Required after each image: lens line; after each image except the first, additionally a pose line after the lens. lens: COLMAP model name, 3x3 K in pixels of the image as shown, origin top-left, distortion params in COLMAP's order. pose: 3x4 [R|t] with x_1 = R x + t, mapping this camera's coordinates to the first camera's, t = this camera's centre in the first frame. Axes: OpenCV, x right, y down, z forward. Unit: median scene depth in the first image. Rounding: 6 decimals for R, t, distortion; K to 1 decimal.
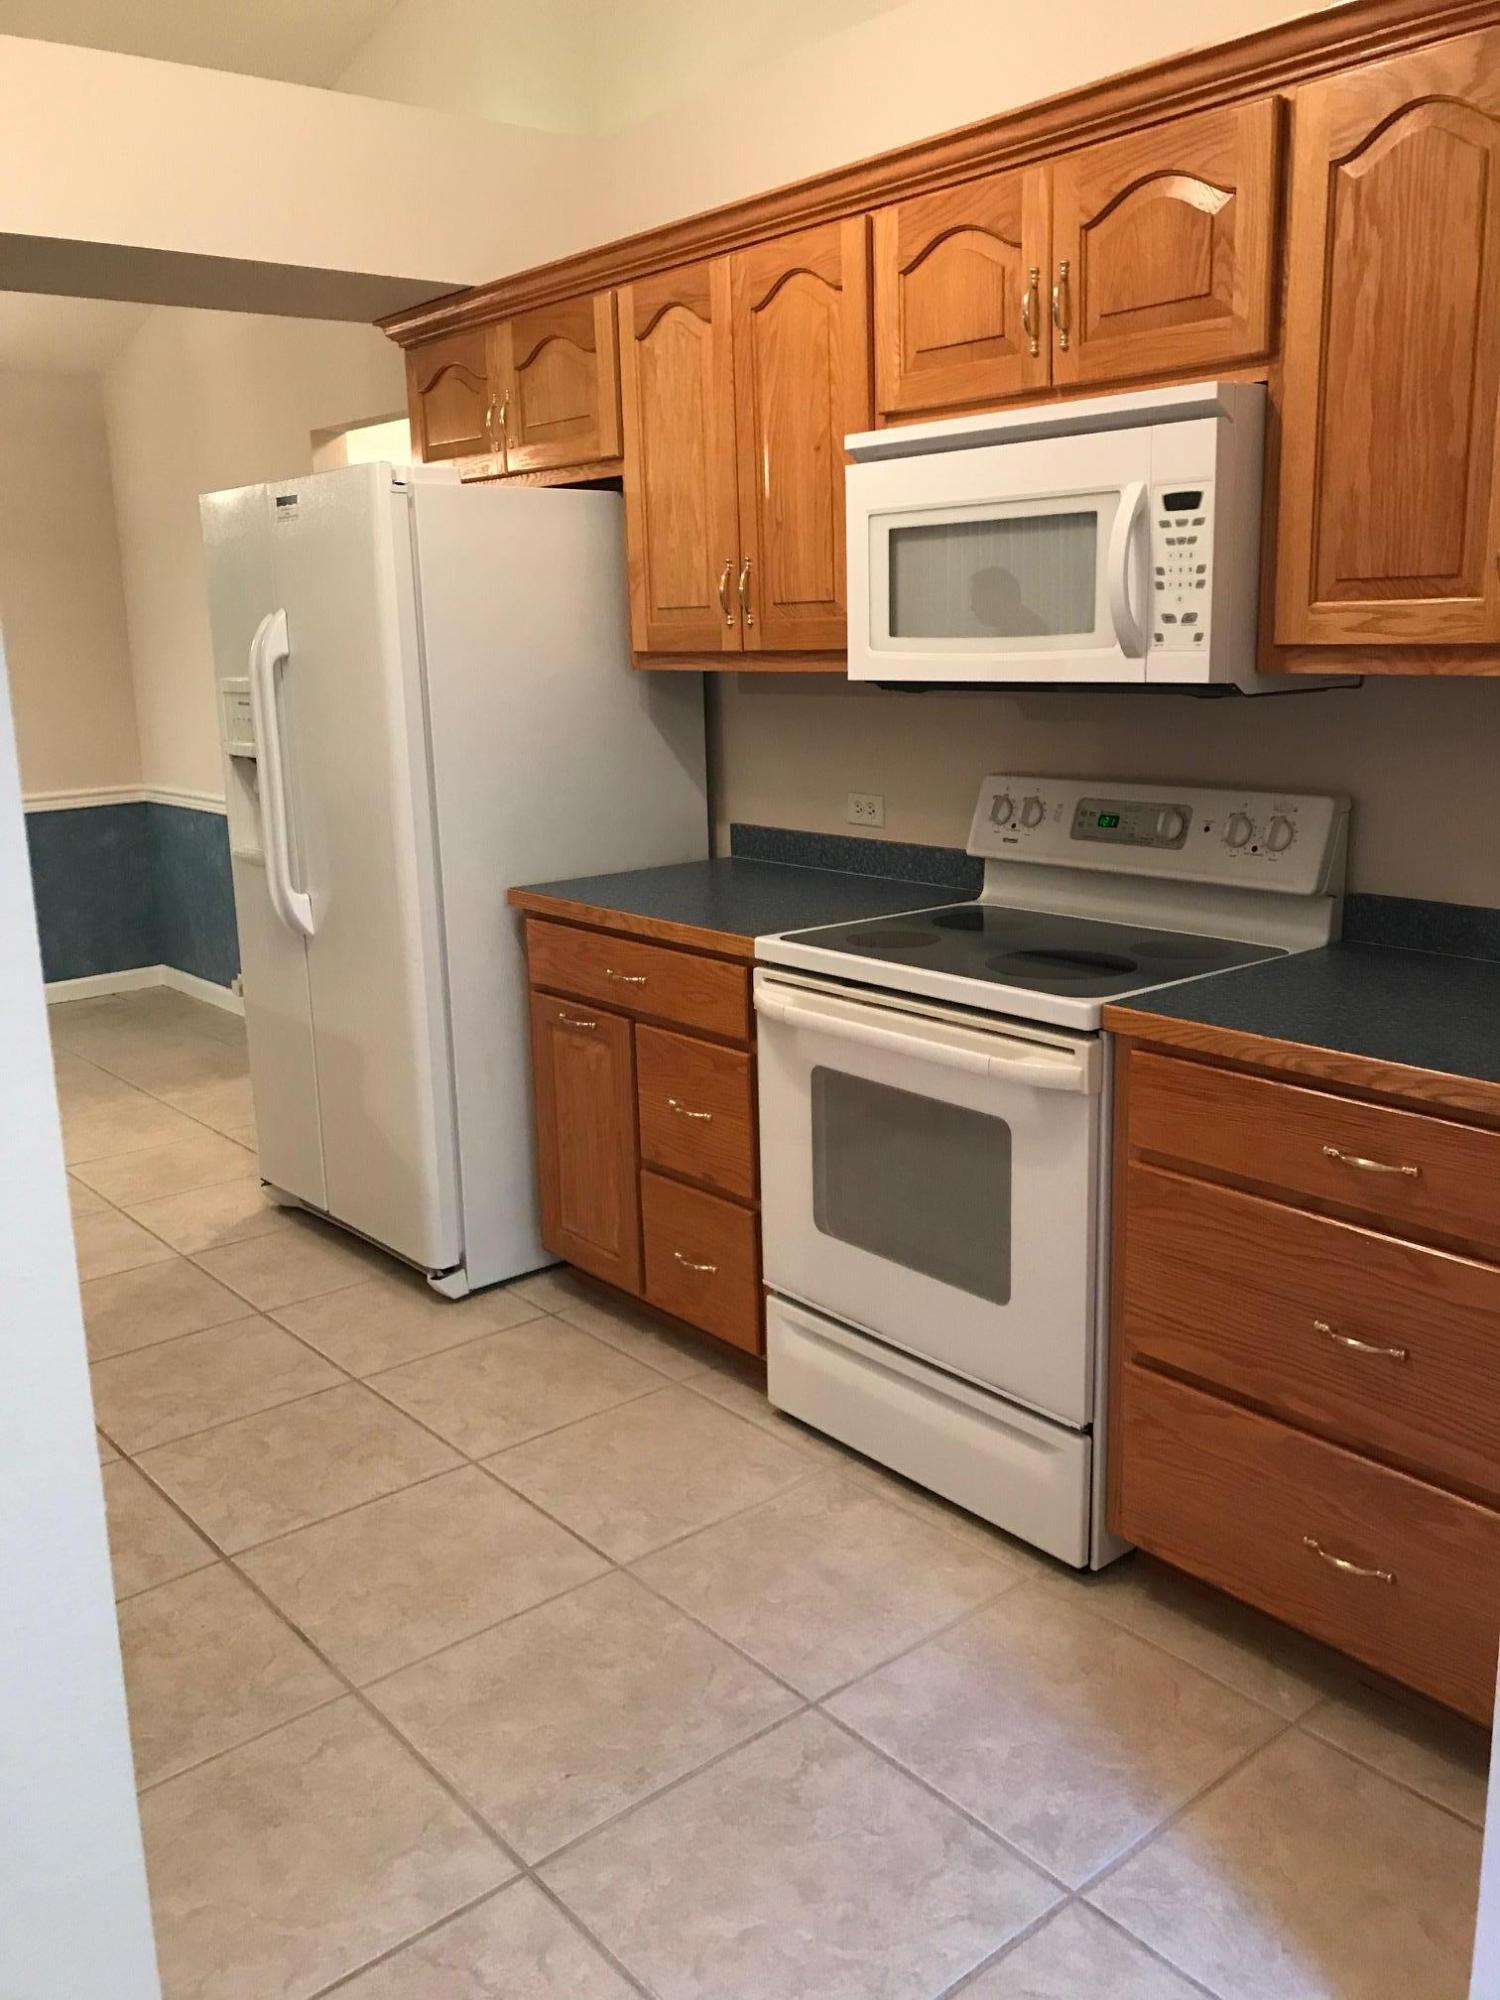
lens RADIAL K [[1641.5, 0, 748.8], [0, 1641.5, 981.6], [0, 0, 1]] dist [0.054476, -0.077317]
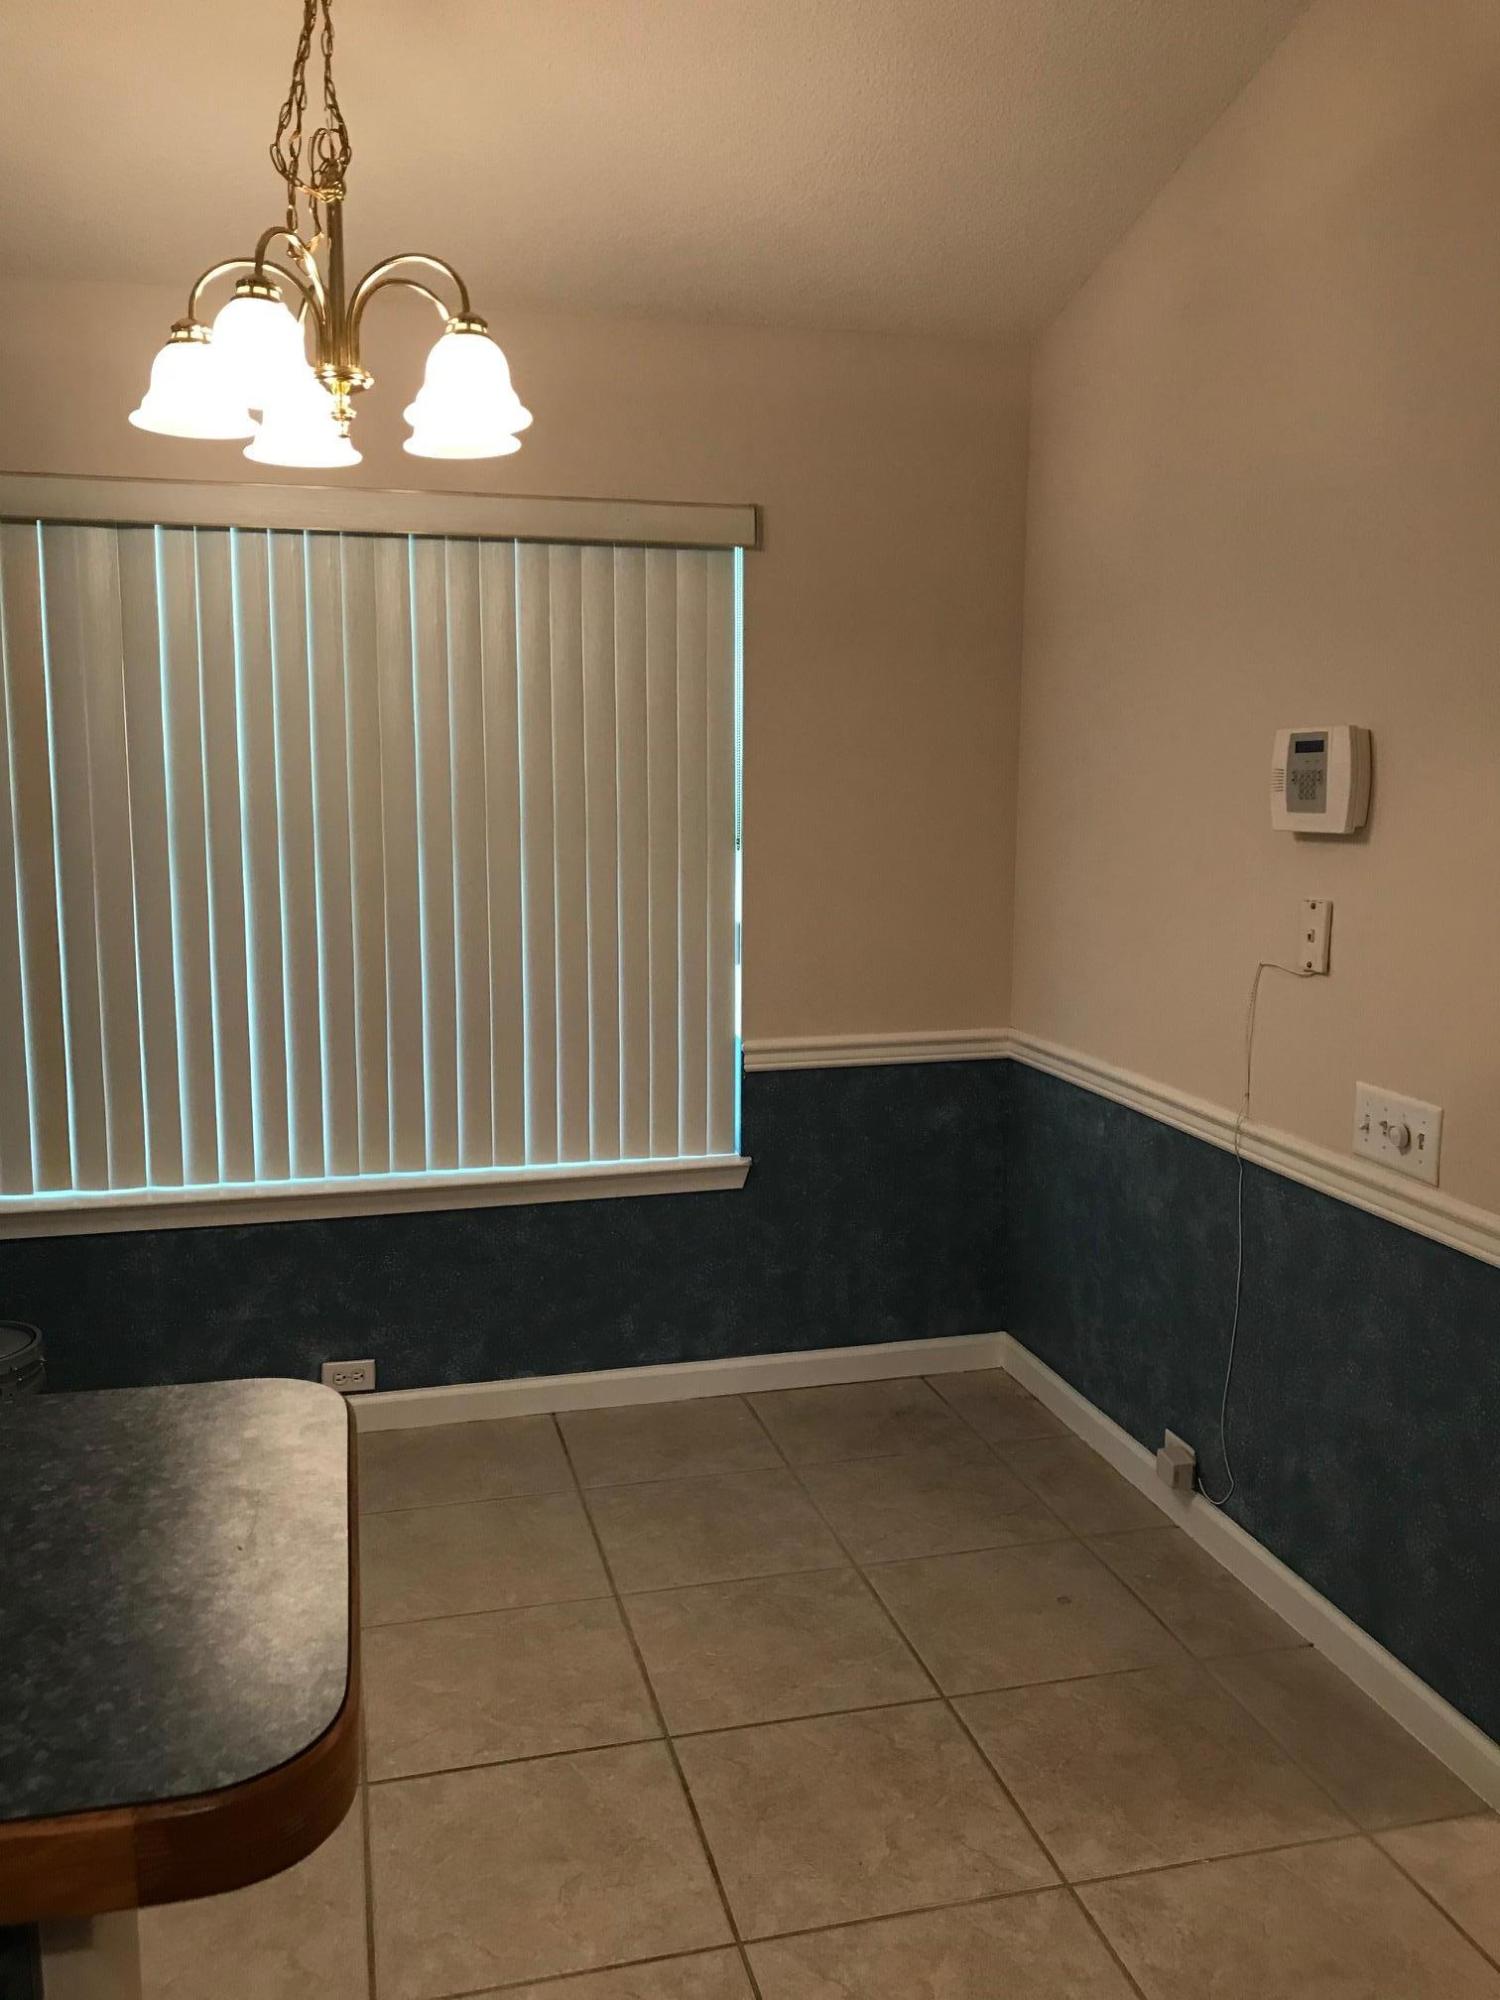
lens RADIAL K [[1602.8, 0, 750.0], [0, 1602.8, 1000.0], [0, 0, 1]] dist [0.048611, -0.097323]
pose [[0.906044, 0.095734, -0.412212, -0.214253], [-0.125924, 0.990943, -0.046640, -0.091602], [0.404014, 0.094166, 0.909893, 0.433896]]
